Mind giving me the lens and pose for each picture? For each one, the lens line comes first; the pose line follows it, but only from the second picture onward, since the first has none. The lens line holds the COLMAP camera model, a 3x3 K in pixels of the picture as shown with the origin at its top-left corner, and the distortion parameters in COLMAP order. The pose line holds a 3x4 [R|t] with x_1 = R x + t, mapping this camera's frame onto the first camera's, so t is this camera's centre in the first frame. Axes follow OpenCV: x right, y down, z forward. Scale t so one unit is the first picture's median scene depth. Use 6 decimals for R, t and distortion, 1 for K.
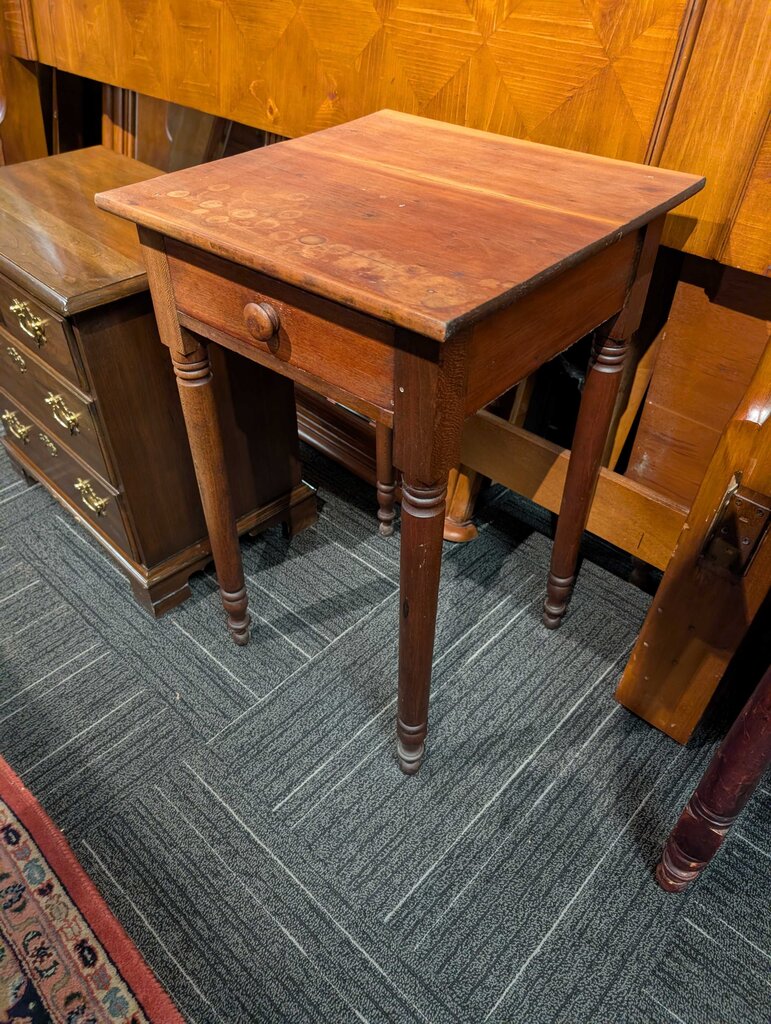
lens RADIAL K [[720.6, 0, 385.5], [0, 720.6, 512.0], [0, 0, 1]] dist [-0.001870, -0.006534]
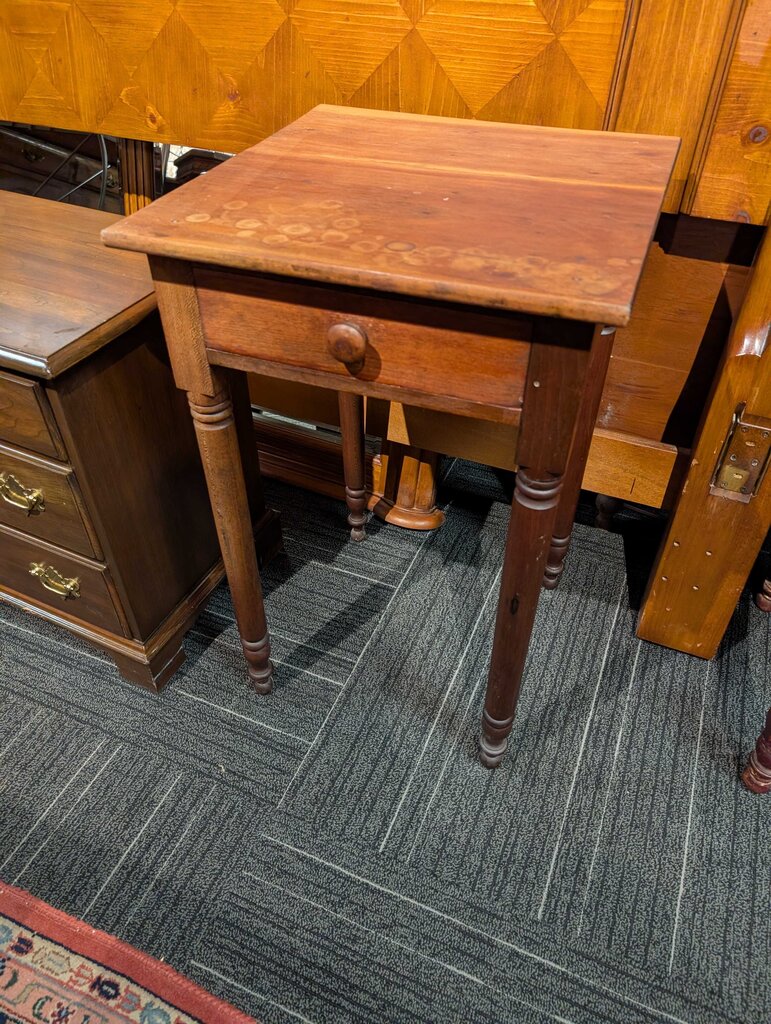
lens RADIAL K [[716.4, 0, 385.1], [0, 716.4, 500.5], [0, 0, 1]] dist [0.003111, -0.006743]
pose [[0.939811, -0.231207, 0.251594, -0.298641], [0.231133, 0.972451, 0.030273, -0.063154], [-0.251662, 0.029701, 0.967359, 0.082606]]
